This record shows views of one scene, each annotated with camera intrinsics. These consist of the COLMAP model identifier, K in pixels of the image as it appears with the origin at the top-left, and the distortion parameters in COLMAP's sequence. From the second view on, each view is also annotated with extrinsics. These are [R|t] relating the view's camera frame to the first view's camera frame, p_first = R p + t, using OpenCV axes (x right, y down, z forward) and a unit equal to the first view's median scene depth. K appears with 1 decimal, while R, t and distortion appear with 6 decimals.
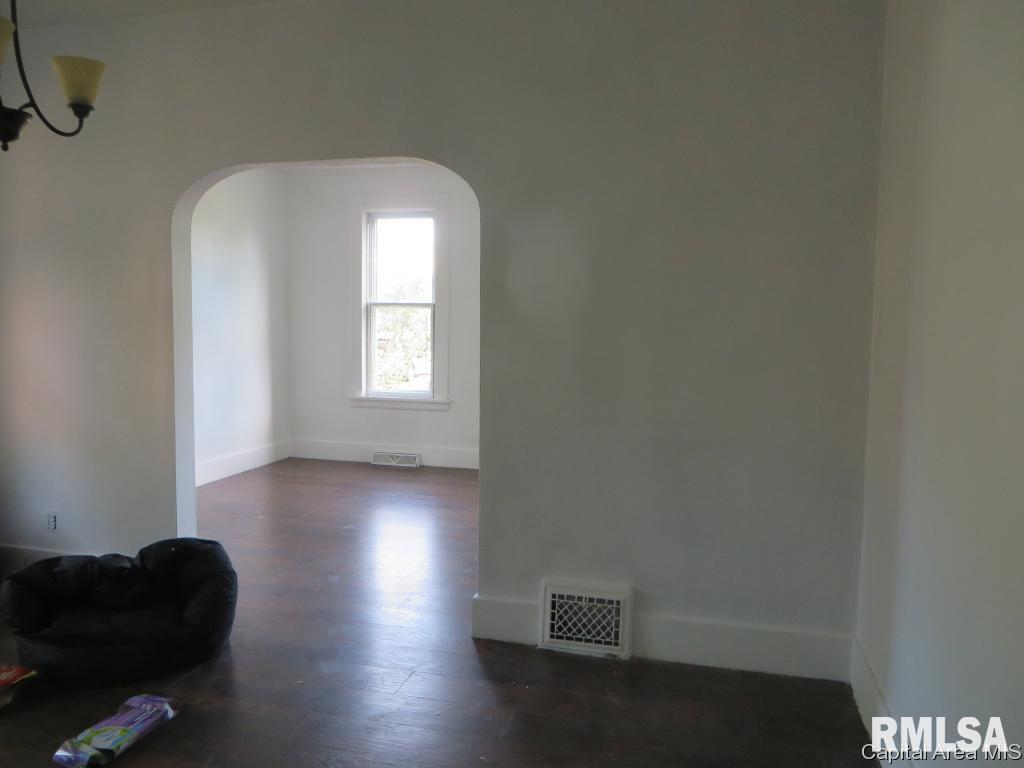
lens RADIAL K [[753.5, 0, 512.0], [0, 753.5, 384.0], [0, 0, 1]] dist [-0.027227, -0.000728]
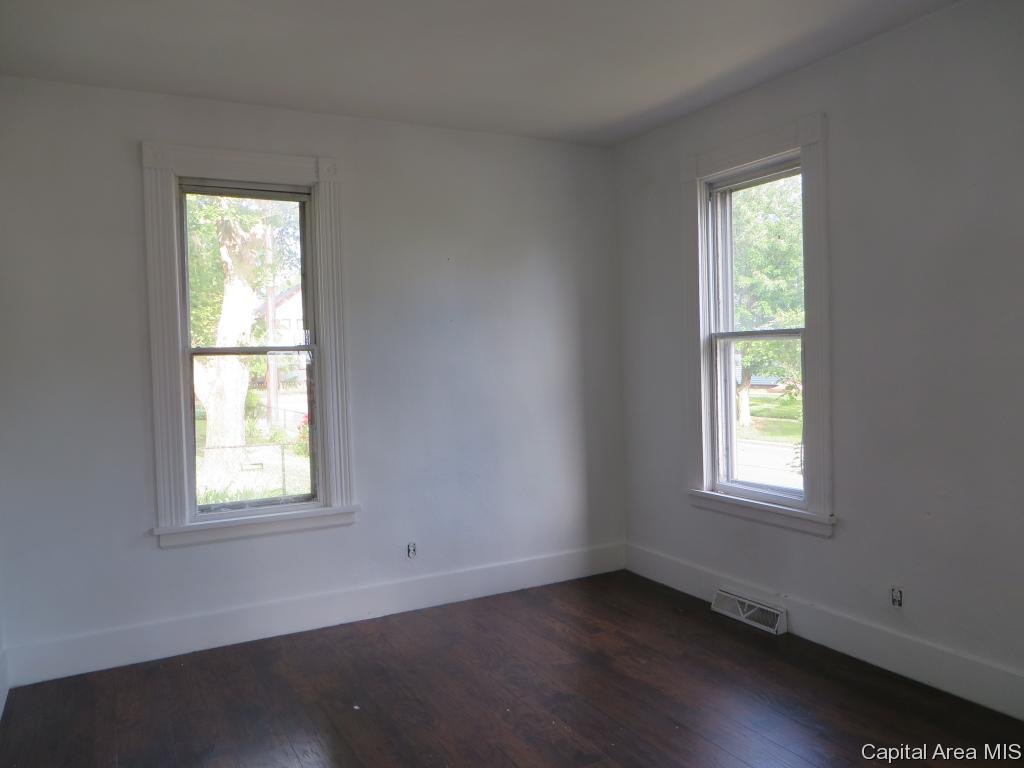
lens RADIAL K [[753.5, 0, 512.0], [0, 753.5, 384.0], [0, 0, 1]] dist [-0.027227, -0.000728]
pose [[0.661874, -0.009330, -0.749557, 0.147993], [-0.021316, 0.999284, -0.031261, -0.046774], [0.749312, 0.036669, 0.661201, 0.496509]]
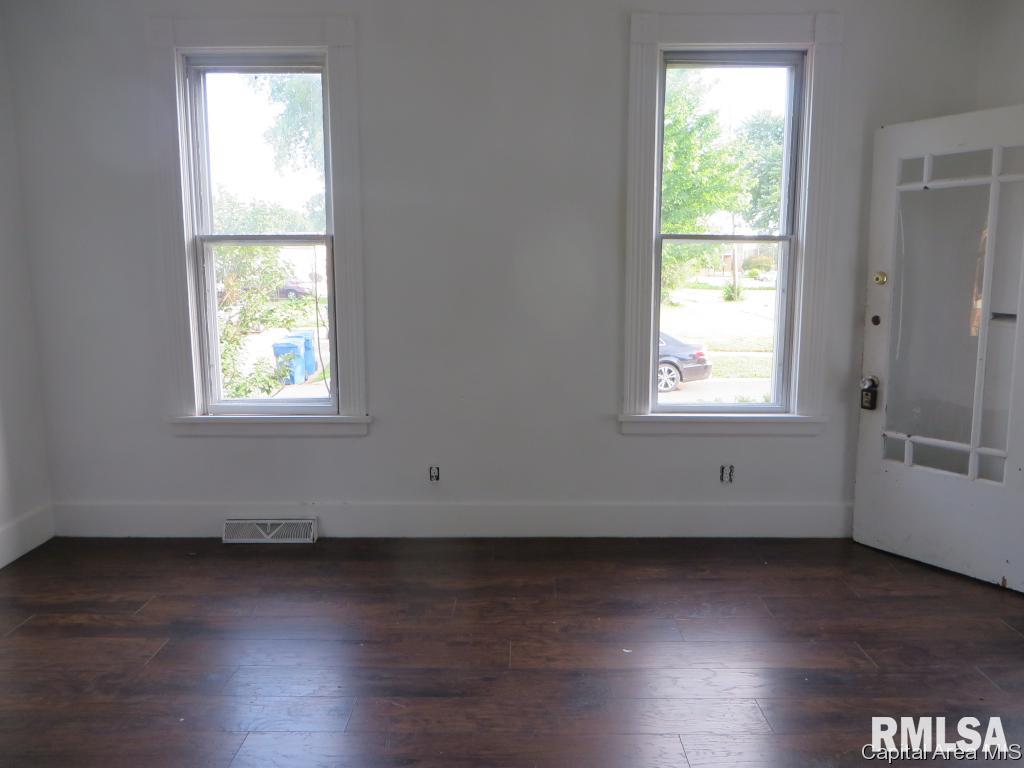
lens RADIAL K [[753.5, 0, 512.0], [0, 753.5, 384.0], [0, 0, 1]] dist [-0.027227, -0.000728]
pose [[0.971640, -0.051123, 0.230873, -0.105667], [0.035407, 0.996797, 0.071714, -0.036098], [-0.233800, -0.061505, 0.970337, 0.448731]]
